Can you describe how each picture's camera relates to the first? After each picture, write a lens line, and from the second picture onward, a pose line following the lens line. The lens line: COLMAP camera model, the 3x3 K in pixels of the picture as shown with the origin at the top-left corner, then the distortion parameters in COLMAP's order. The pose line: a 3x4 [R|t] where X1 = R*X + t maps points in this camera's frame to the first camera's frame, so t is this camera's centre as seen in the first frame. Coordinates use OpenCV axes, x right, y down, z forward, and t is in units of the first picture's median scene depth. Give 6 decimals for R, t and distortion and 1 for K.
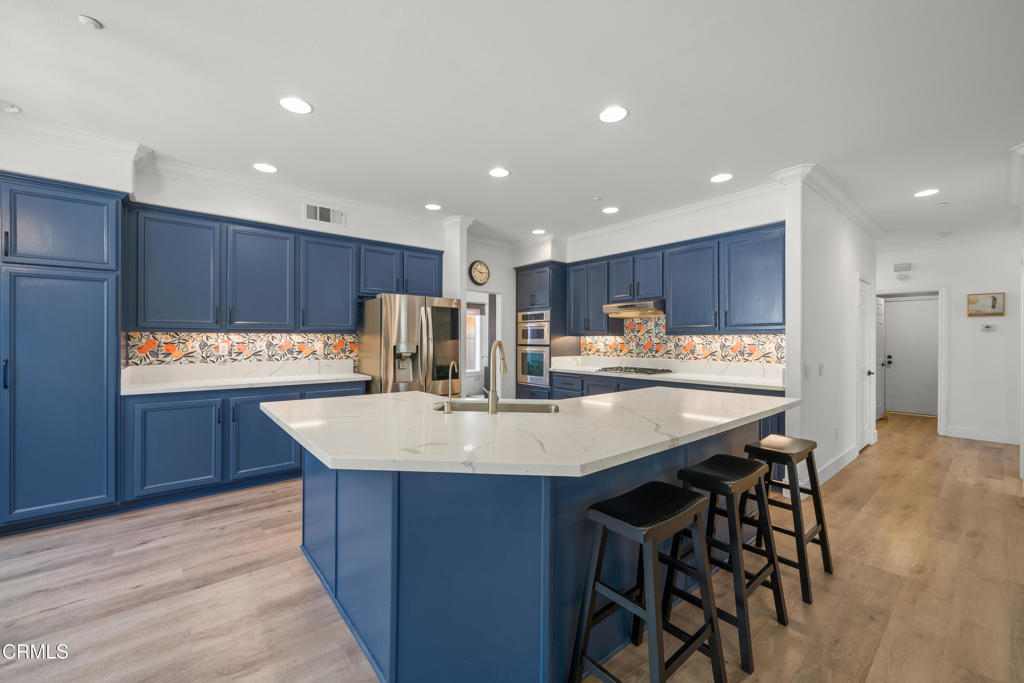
lens RADIAL K [[402.6, 0, 512.0], [0, 402.6, 341.5], [0, 0, 1]] dist [0.000250, 0.000011]
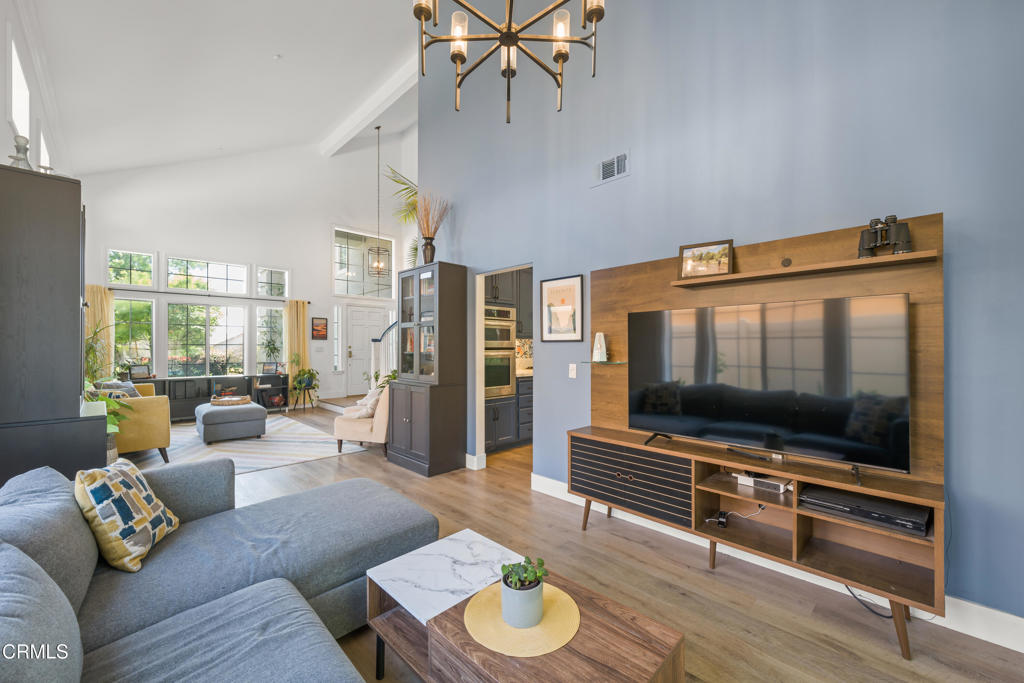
lens RADIAL K [[402.6, 0, 512.0], [0, 402.6, 341.5], [0, 0, 1]] dist [0.000250, 0.000011]
pose [[-0.094808, 0.006868, 0.995472, -0.776973], [0.001203, 0.999976, -0.006785, 0.001311], [-0.995495, 0.000555, -0.094814, 1.075178]]
